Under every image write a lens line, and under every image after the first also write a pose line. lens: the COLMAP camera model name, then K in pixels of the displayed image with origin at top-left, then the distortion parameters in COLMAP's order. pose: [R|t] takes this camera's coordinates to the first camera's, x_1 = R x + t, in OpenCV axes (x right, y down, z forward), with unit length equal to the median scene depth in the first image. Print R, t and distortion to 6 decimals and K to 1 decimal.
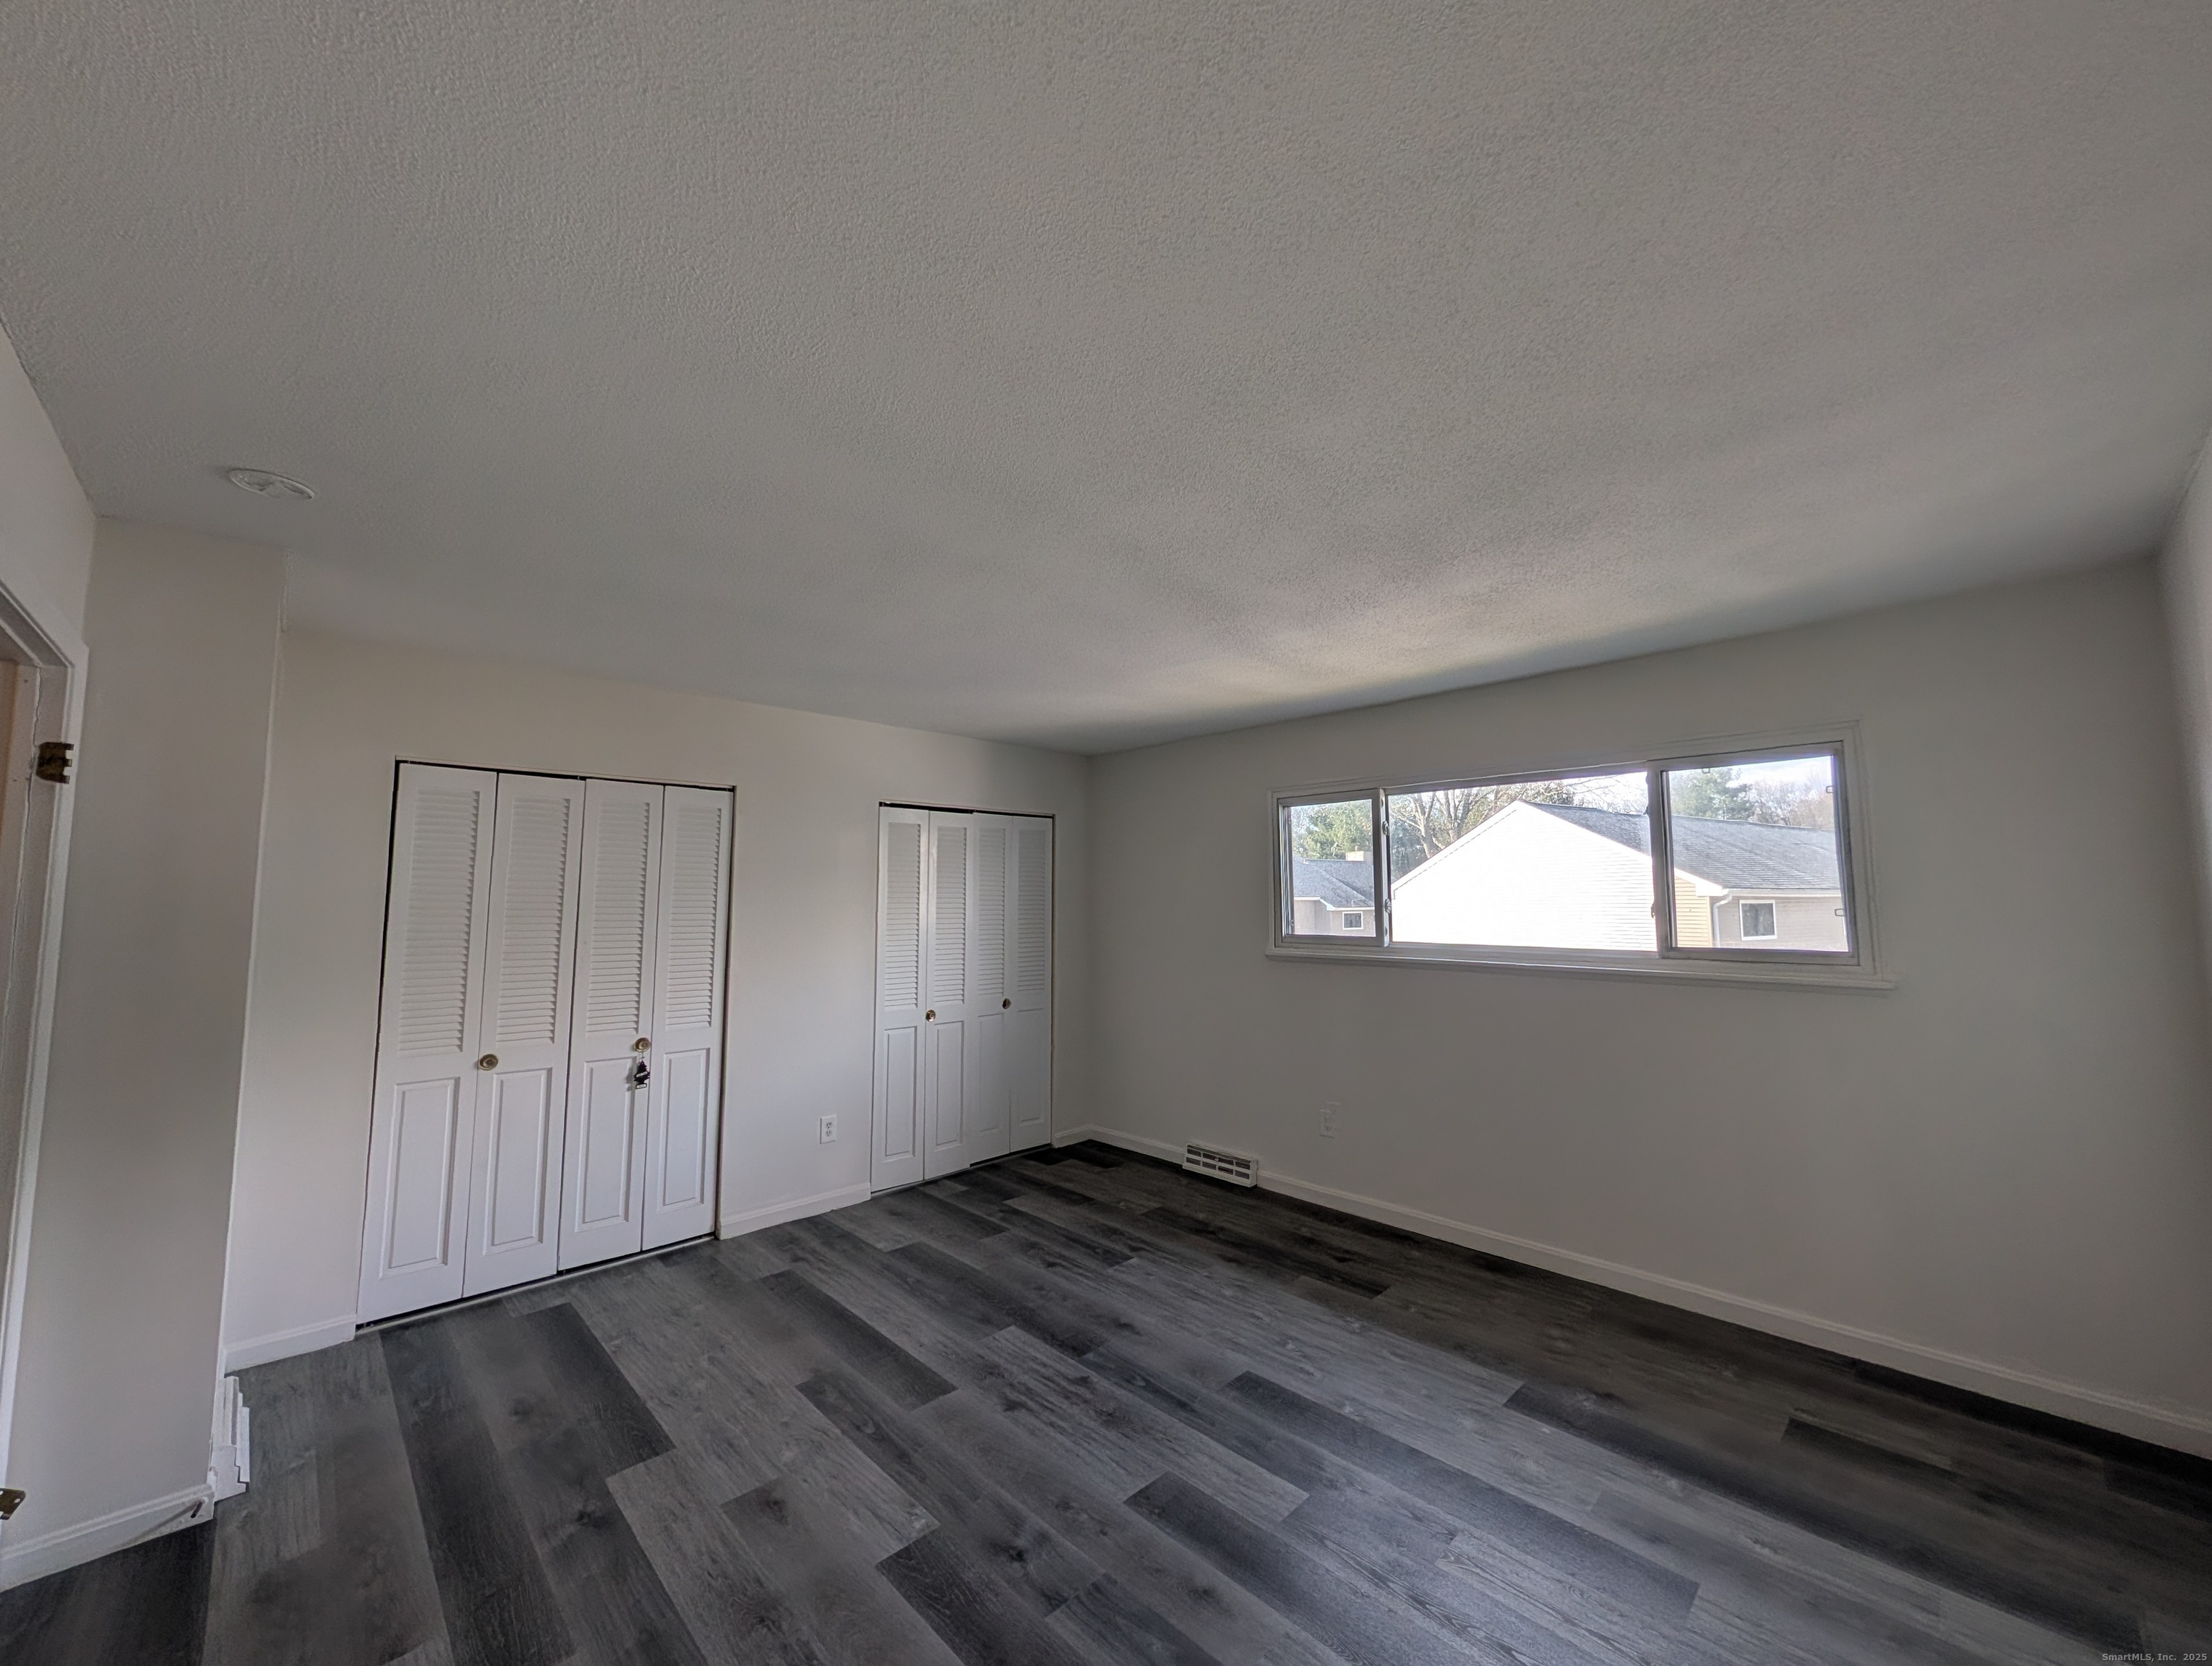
lens RADIAL K [[844.4, 0, 1112.8], [0, 844.4, 832.6], [0, 0, 1]] dist [0.000186, 0.000305]
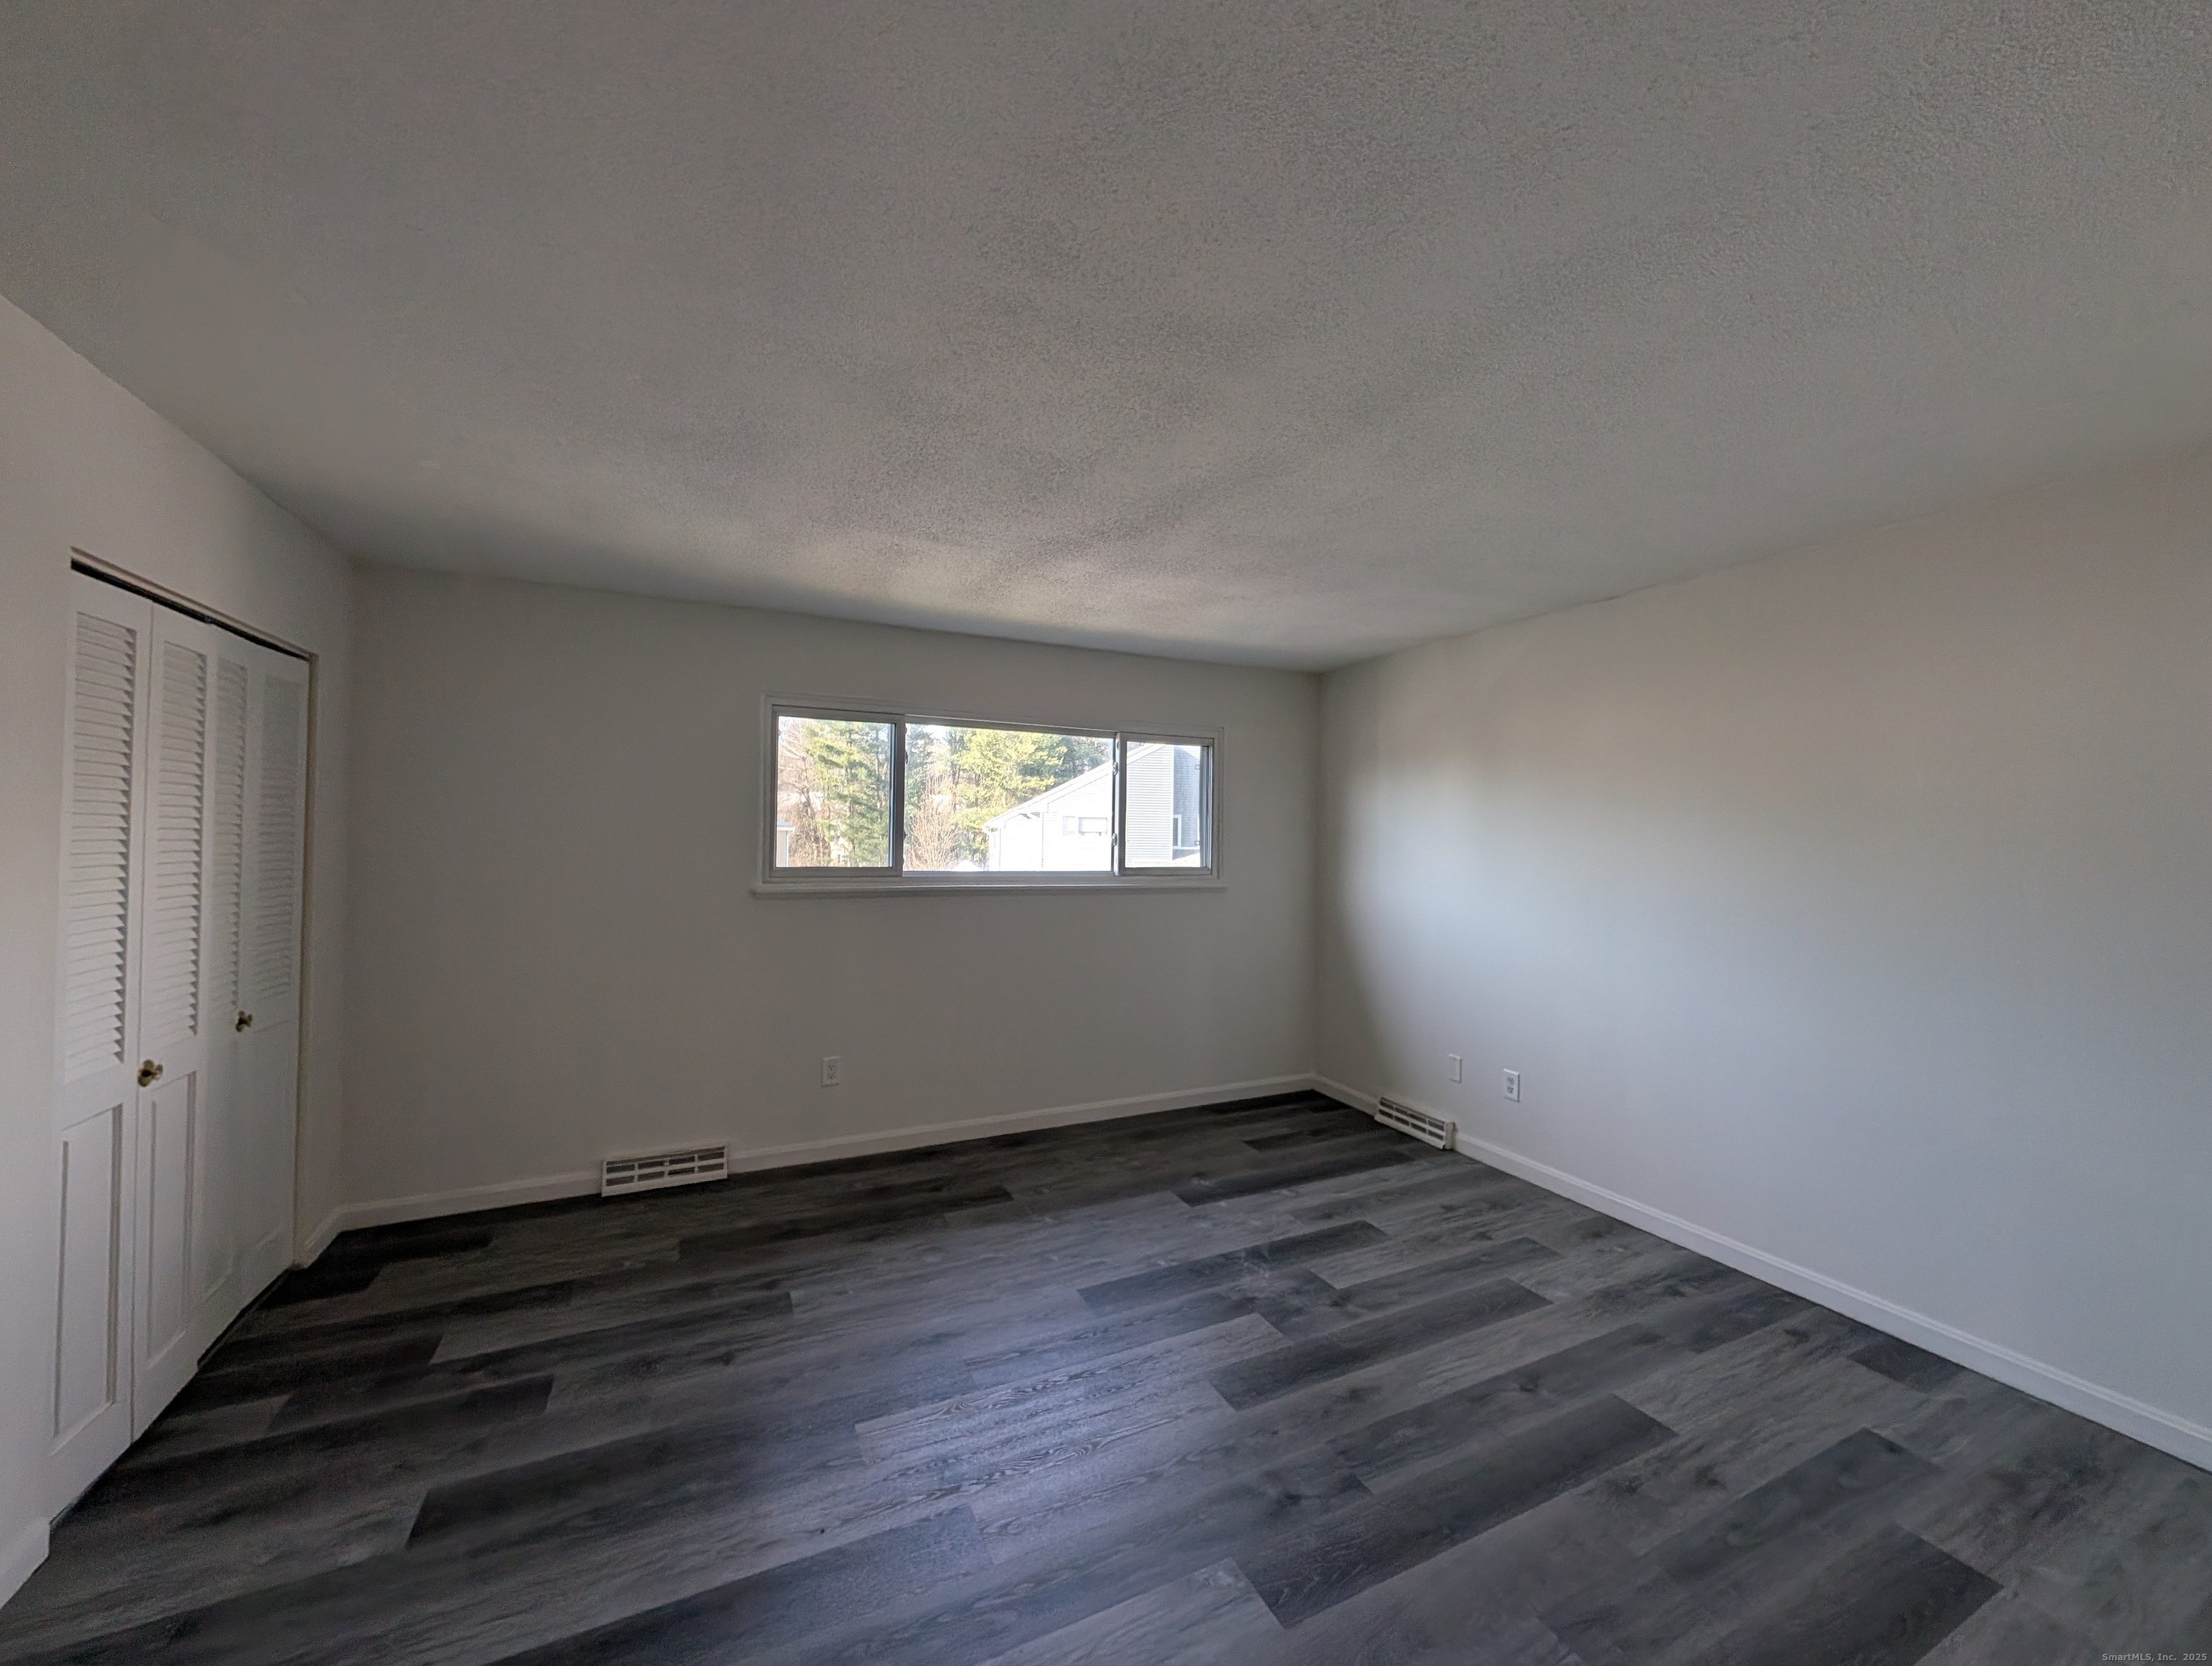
lens RADIAL K [[844.4, 0, 1112.8], [0, 844.4, 832.6], [0, 0, 1]] dist [0.000186, 0.000305]
pose [[0.326054, 0.012761, 0.945265, -0.577996], [-0.093708, 0.995421, 0.018885, 0.046288], [-0.940695, -0.094736, 0.325756, 0.492869]]
